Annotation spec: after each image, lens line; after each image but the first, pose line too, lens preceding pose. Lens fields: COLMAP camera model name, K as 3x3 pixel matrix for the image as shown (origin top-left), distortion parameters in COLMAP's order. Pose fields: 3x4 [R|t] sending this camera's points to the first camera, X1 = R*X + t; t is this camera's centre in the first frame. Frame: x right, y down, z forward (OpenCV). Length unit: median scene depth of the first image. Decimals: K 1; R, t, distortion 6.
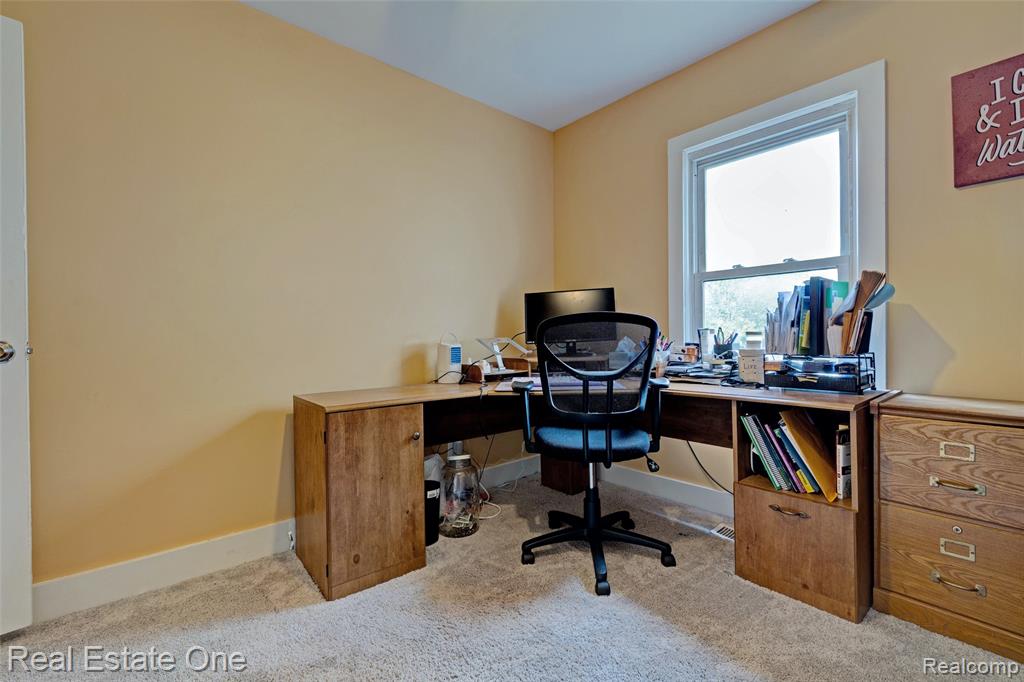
lens RADIAL K [[432.7, 0, 504.3], [0, 432.7, 341.1], [0, 0, 1]] dist [-0.003035, -0.000343]
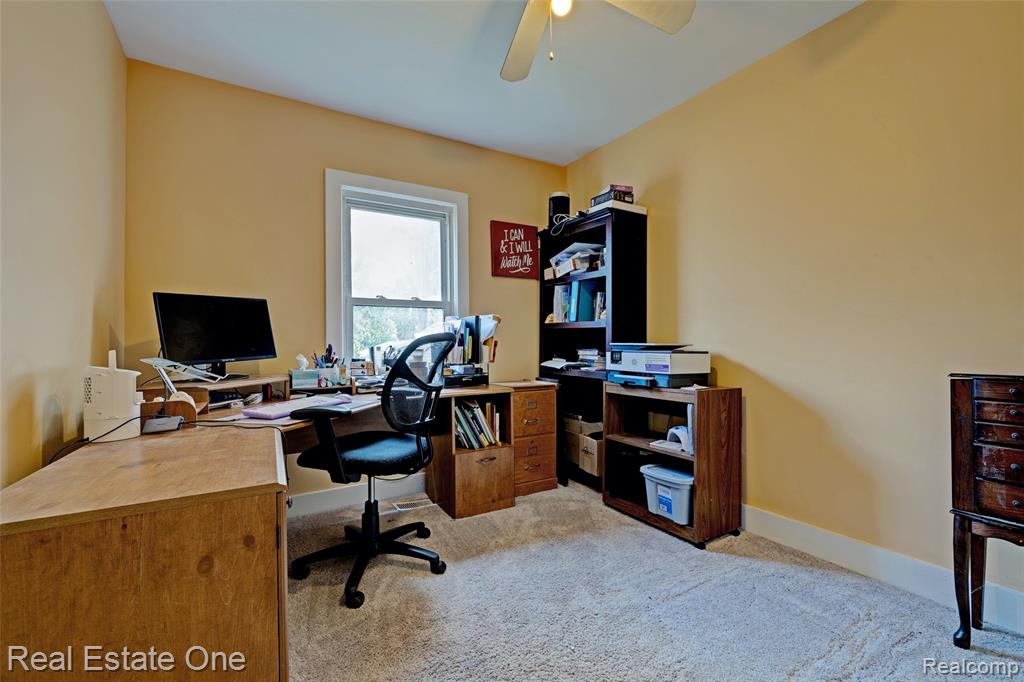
lens RADIAL K [[432.7, 0, 506.1], [0, 432.7, 344.1], [0, 0, 1]] dist [-0.003035, -0.000343]
pose [[0.180639, 0.012909, 0.983465, -0.864135], [0.021081, 0.999633, -0.016993, -0.010119], [-0.983323, 0.023802, 0.180301, 0.574634]]
